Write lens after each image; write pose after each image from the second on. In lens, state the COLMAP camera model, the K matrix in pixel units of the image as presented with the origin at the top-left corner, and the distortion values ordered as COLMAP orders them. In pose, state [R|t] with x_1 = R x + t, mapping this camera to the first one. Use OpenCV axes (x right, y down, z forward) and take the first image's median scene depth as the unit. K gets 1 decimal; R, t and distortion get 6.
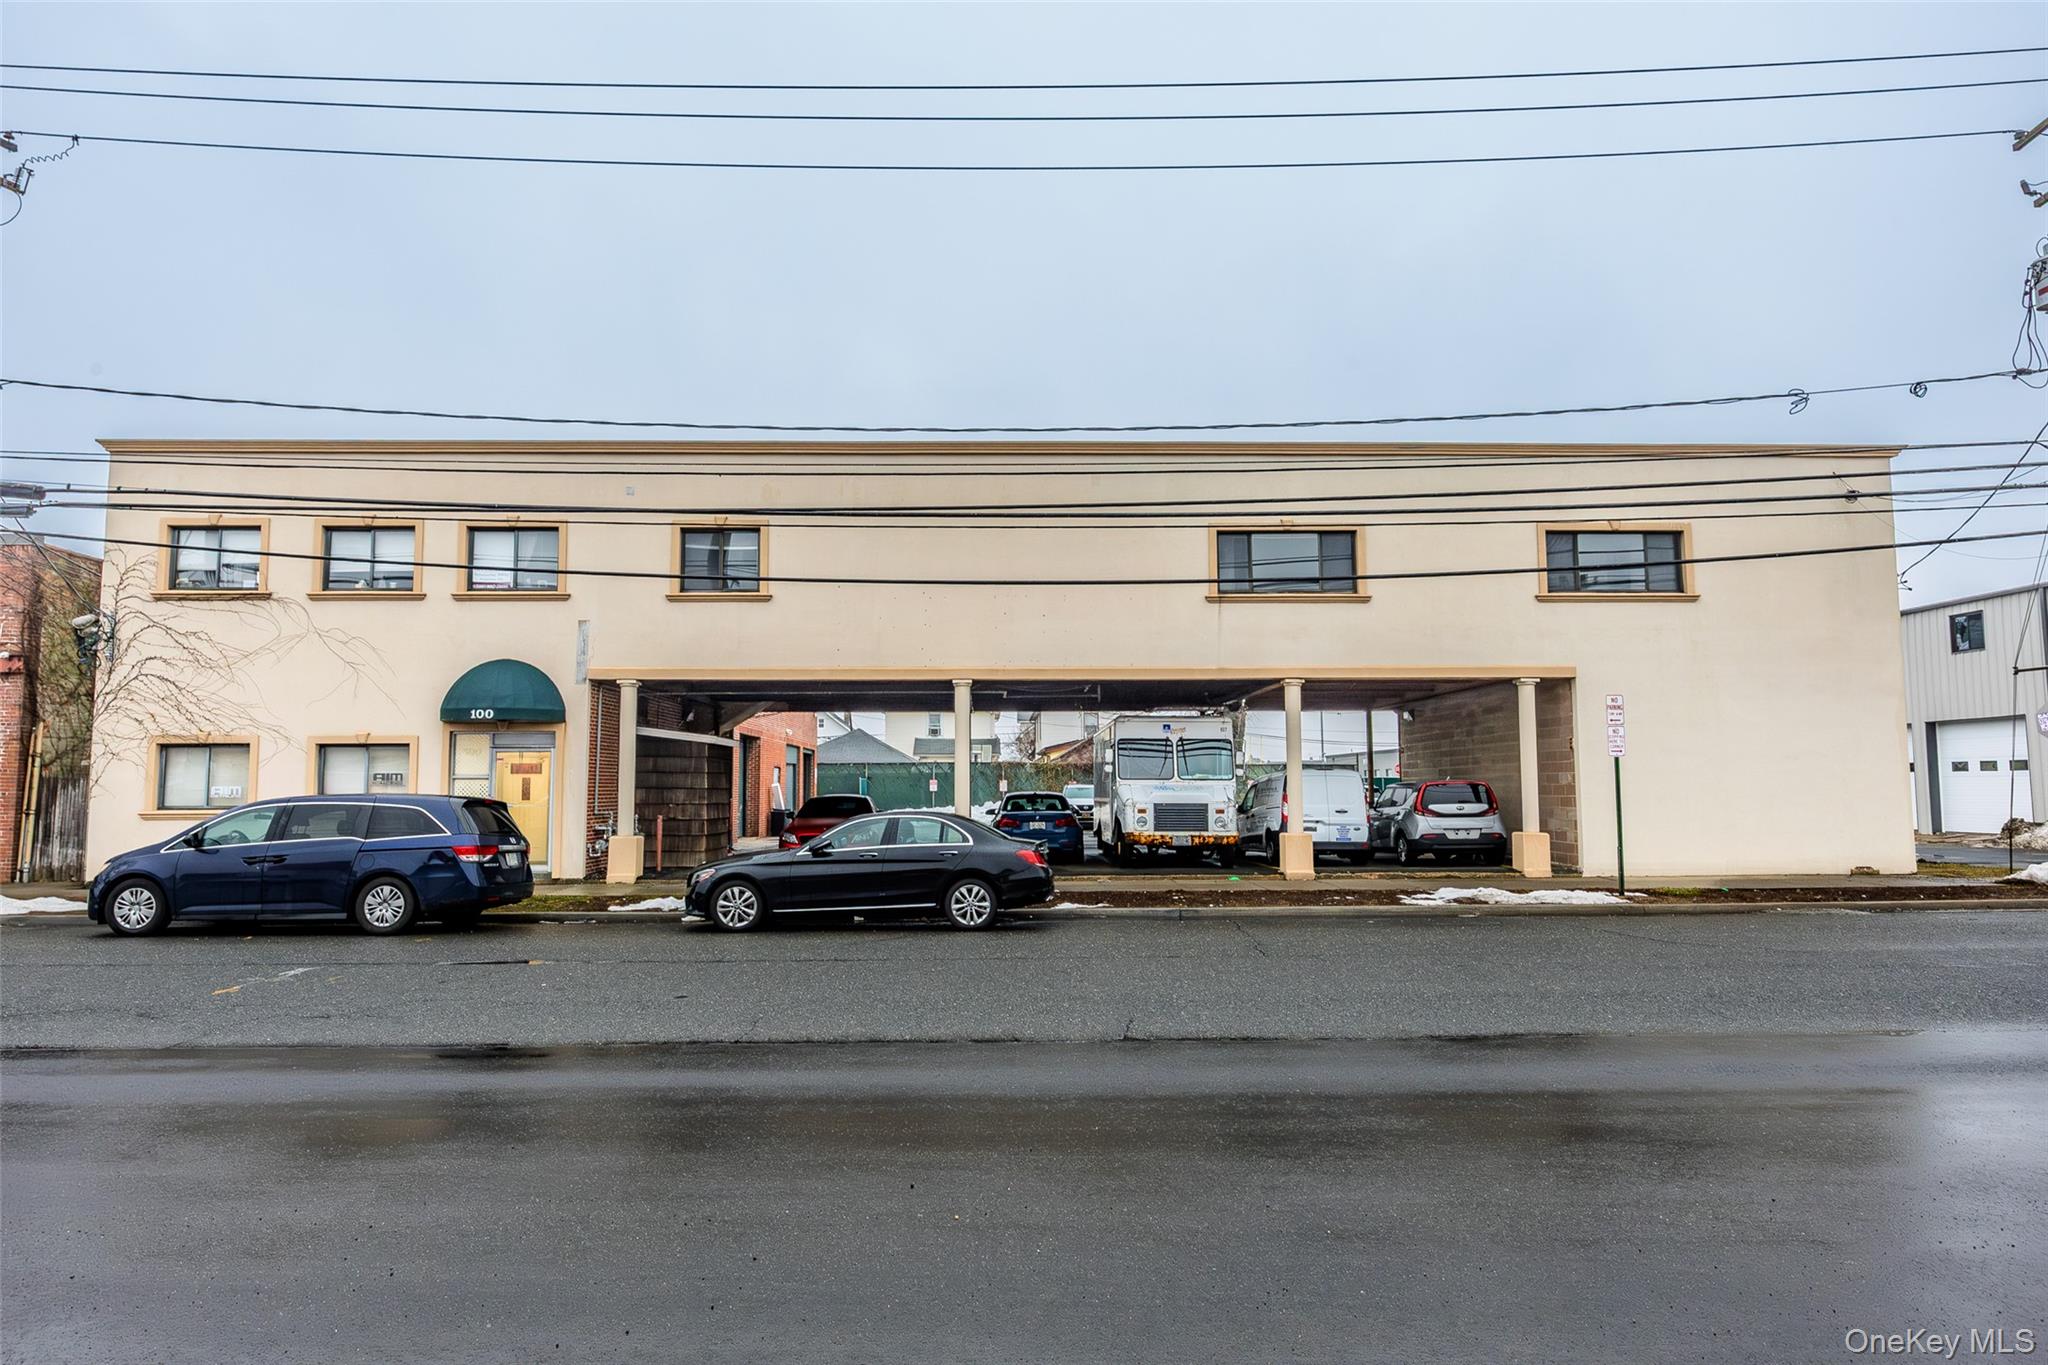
lens RADIAL K [[1066.8, 0, 1025.7], [0, 1066.8, 682.7], [0, 0, 1]] dist [0.001260, -0.001098]
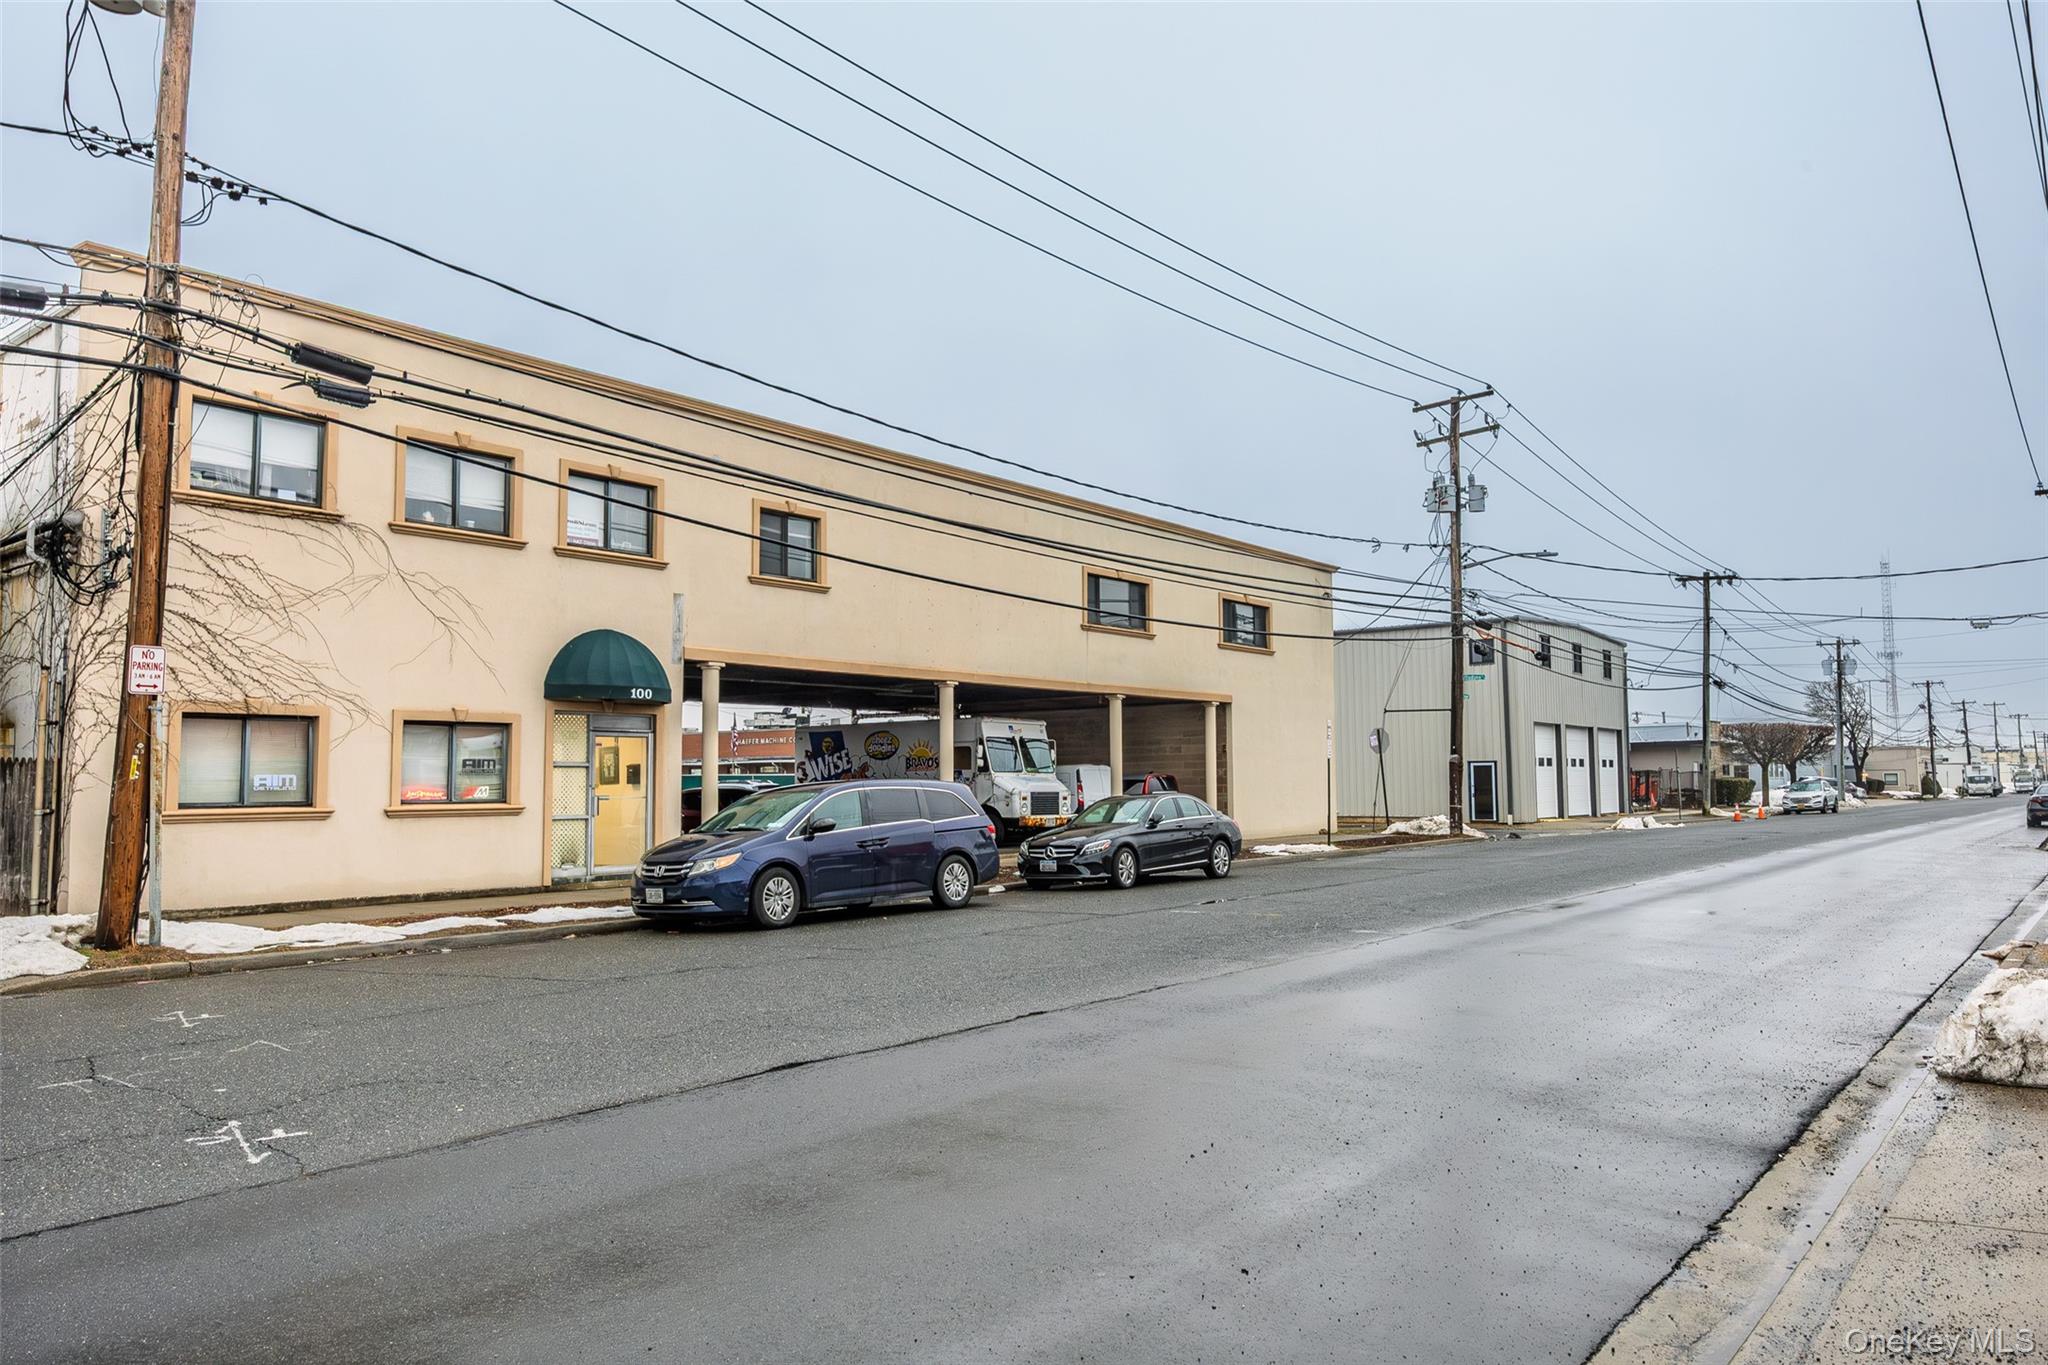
lens RADIAL K [[1462.3, 0, 1026.2], [0, 1462.3, 682.1], [0, 0, 1]] dist [0.002174, 0.000230]
pose [[0.621576, 0.054046, 0.781487, -1.200864], [-0.079056, 0.996852, -0.006061, 0.000387], [-0.779354, -0.058014, 0.623892, -0.013243]]
